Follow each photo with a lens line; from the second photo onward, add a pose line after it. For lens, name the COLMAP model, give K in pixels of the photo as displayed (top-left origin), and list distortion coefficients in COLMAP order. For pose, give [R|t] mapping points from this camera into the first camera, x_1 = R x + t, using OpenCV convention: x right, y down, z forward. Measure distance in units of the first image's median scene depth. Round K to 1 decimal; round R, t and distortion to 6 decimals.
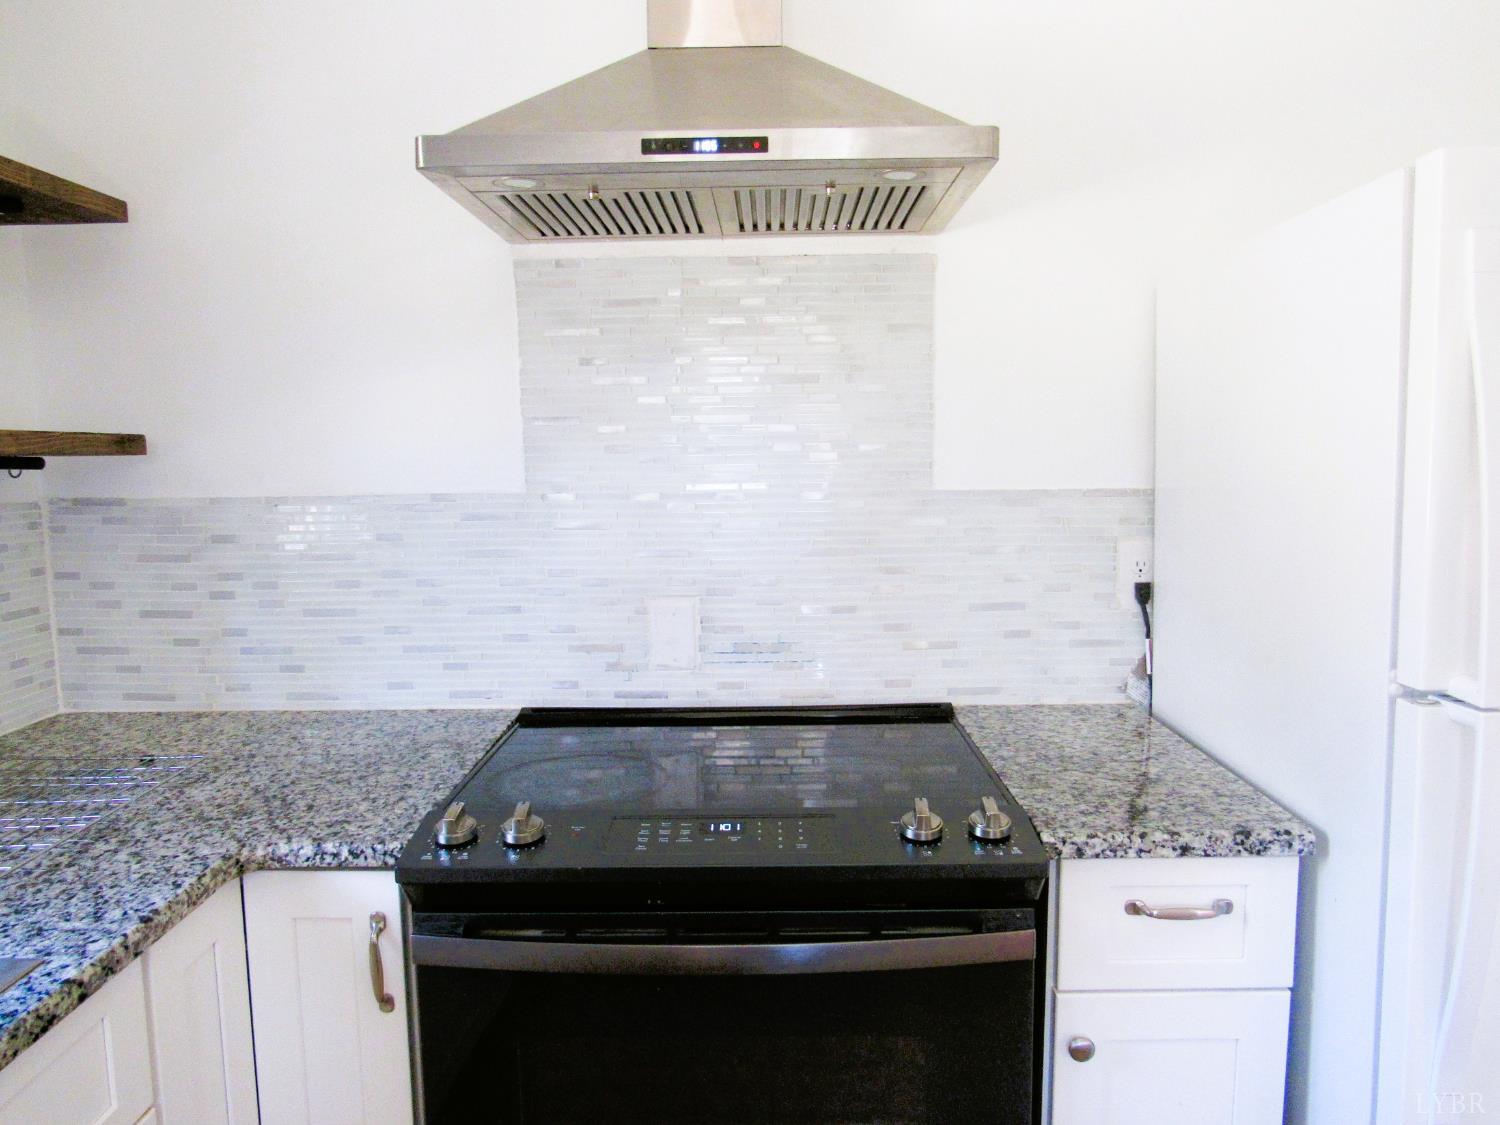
lens RADIAL K [[1103.6, 0, 750.0], [0, 1103.6, 562.5], [0, 0, 1]] dist [-0.007275, -0.000372]
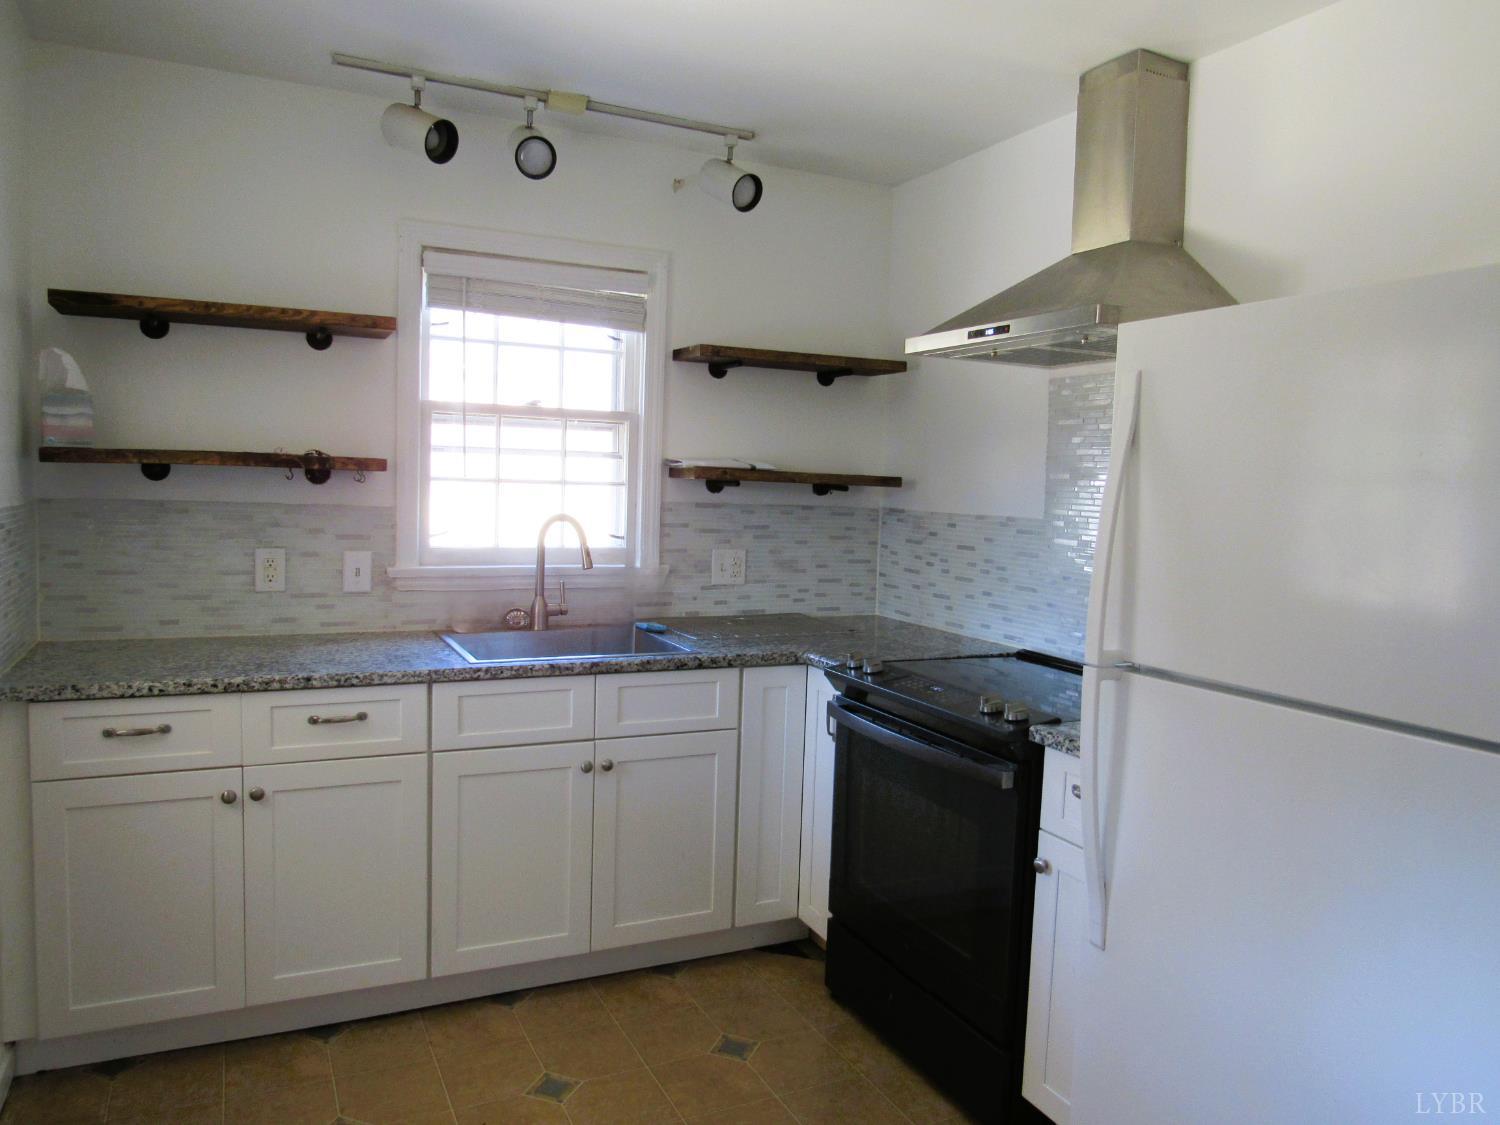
lens RADIAL K [[1080.5, 0, 750.0], [0, 1080.5, 562.5], [0, 0, 1]] dist [-0.044748, -0.001571]
pose [[0.453476, 0.098417, -0.885818, 1.006830], [-0.130550, 0.990500, 0.043215, -0.011887], [0.881656, 0.096046, 0.462016, -0.114644]]
